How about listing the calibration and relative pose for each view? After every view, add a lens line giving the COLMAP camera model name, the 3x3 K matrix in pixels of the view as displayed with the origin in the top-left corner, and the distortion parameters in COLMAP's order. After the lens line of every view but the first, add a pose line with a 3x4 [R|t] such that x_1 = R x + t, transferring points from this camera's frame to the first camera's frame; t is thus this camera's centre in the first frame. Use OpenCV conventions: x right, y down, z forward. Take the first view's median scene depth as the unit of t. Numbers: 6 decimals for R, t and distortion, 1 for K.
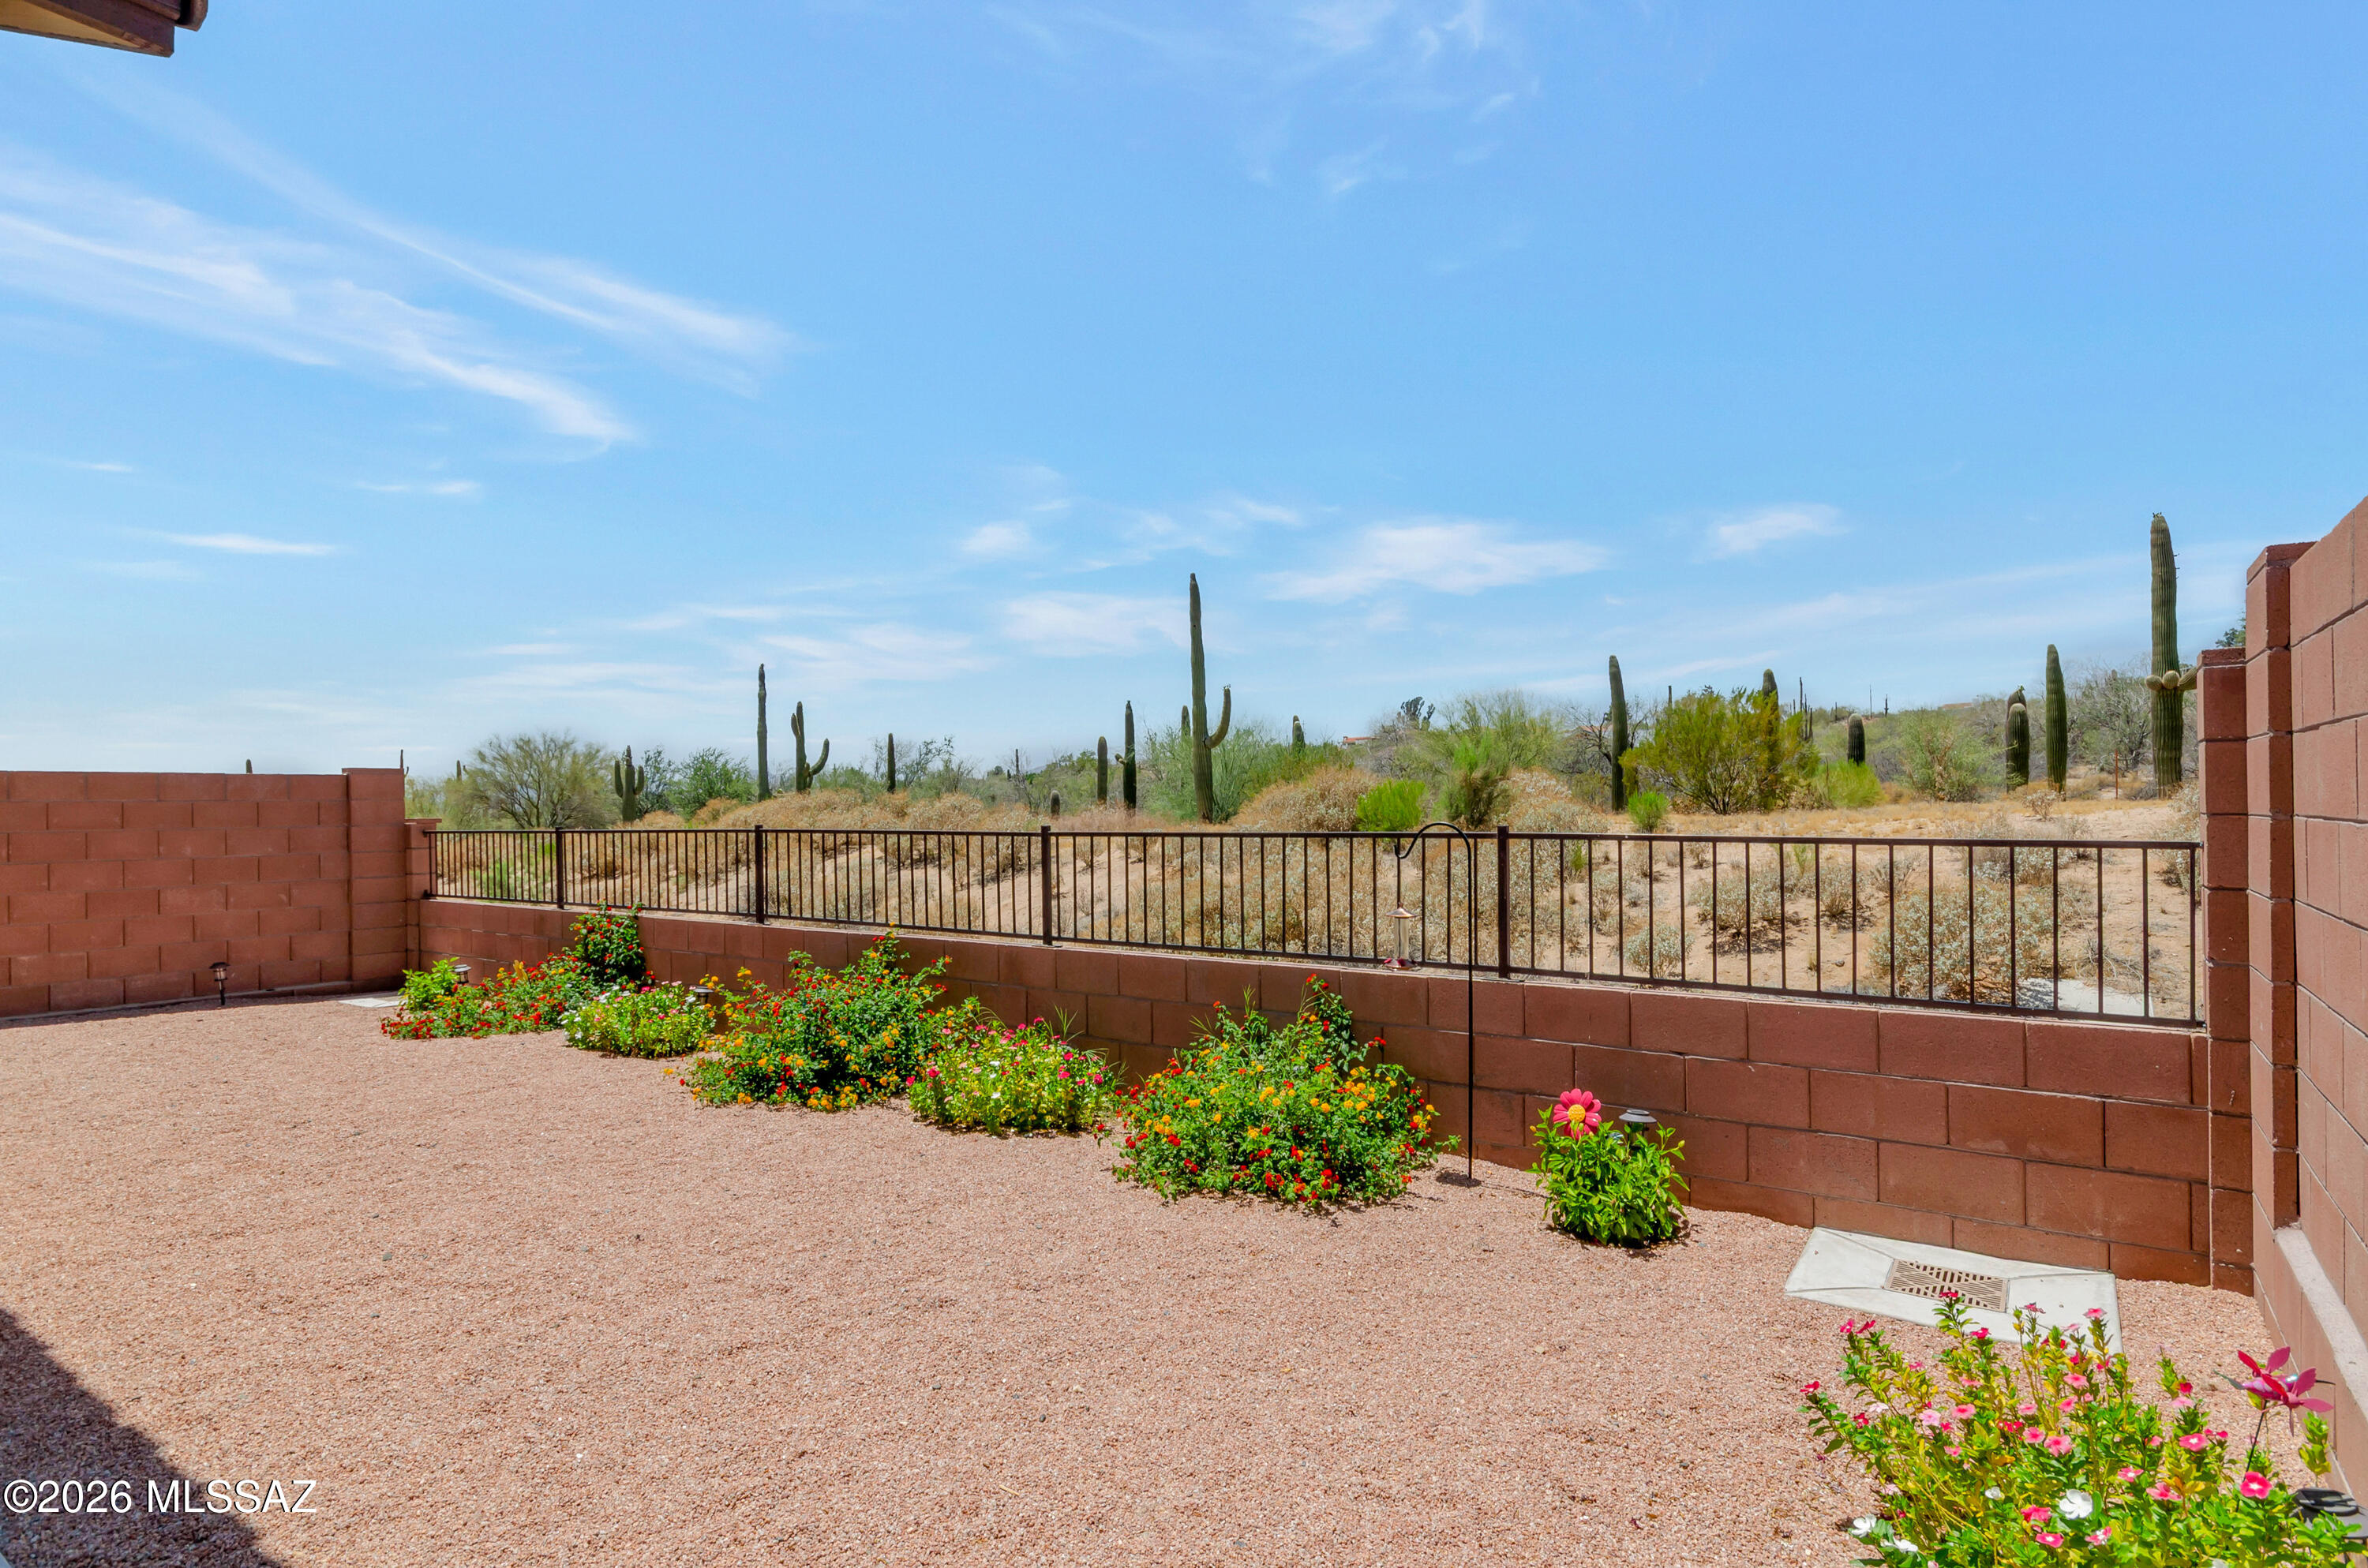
lens RADIAL K [[1217.7, 0, 1184.0], [0, 1217.7, 784.0], [0, 0, 1]] dist [-0.000404, -0.000332]
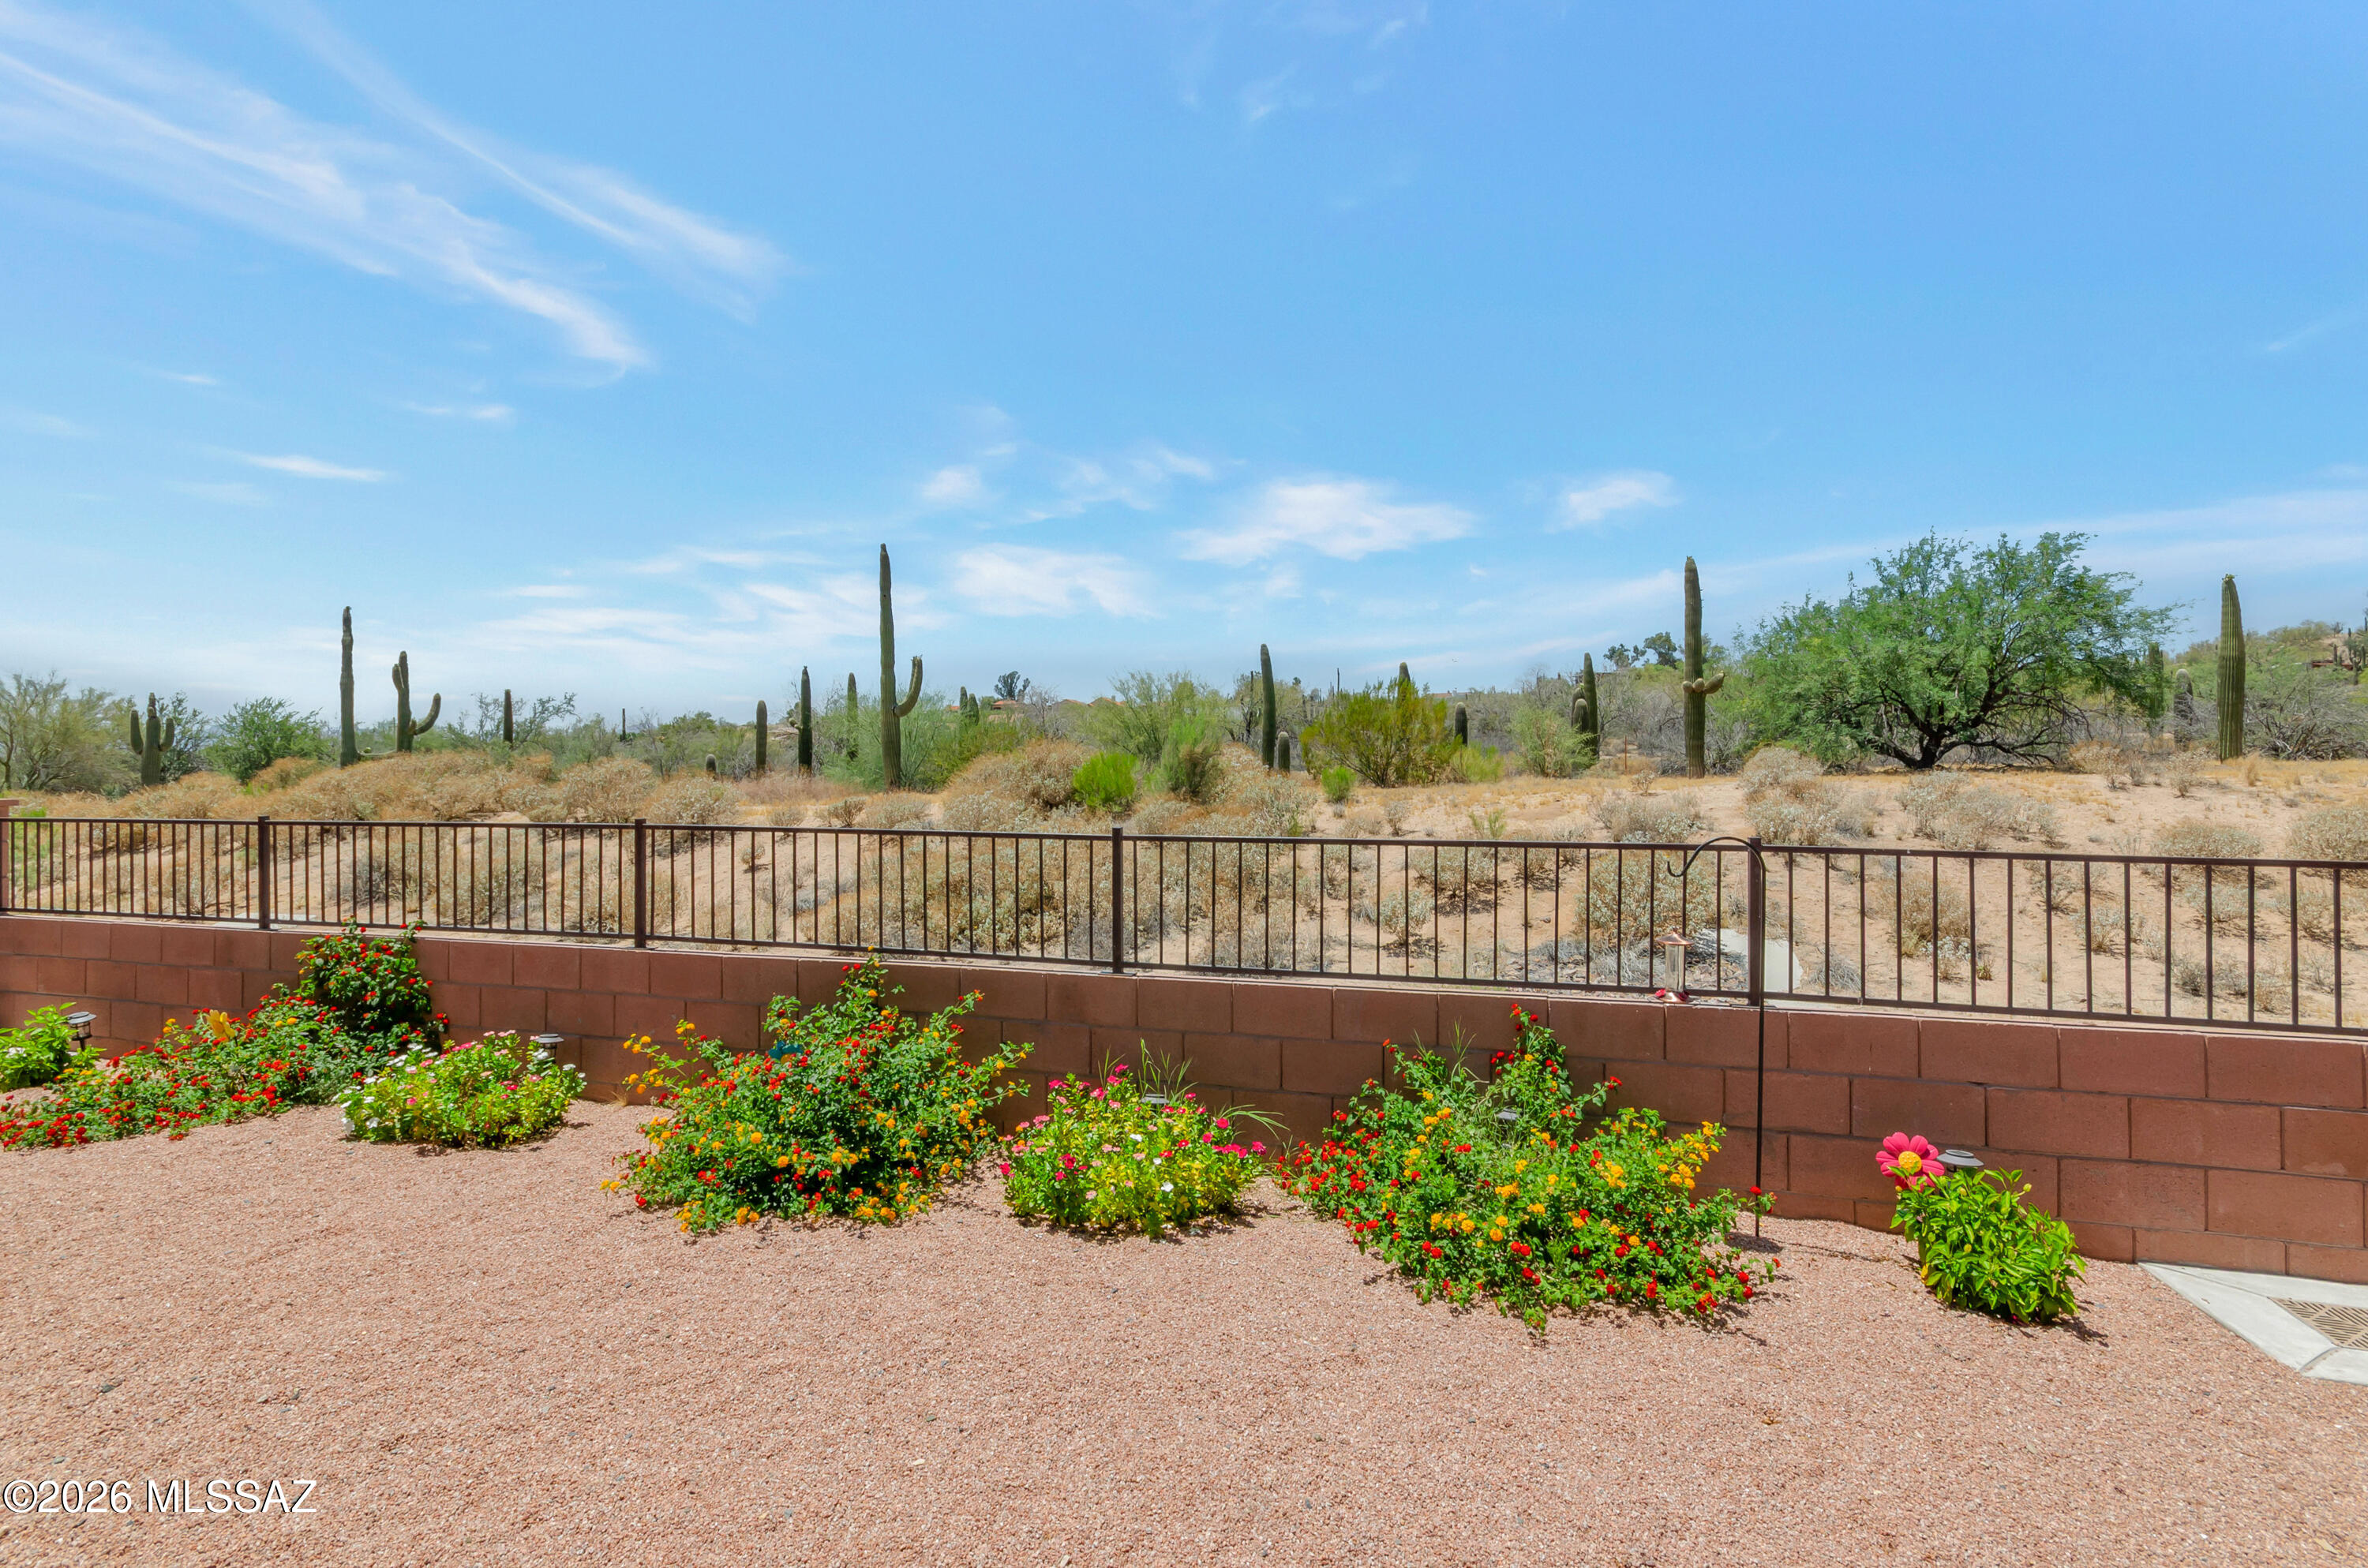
lens RADIAL K [[1102.5, 0, 1184.0], [0, 1102.5, 784.0], [0, 0, 1]] dist [0.003958, 0.001500]
pose [[0.941472, 0.005853, 0.337040, -0.262665], [-0.016370, 0.999463, 0.028372, -0.012427], [-0.336693, -0.032229, 0.941063, 0.243633]]
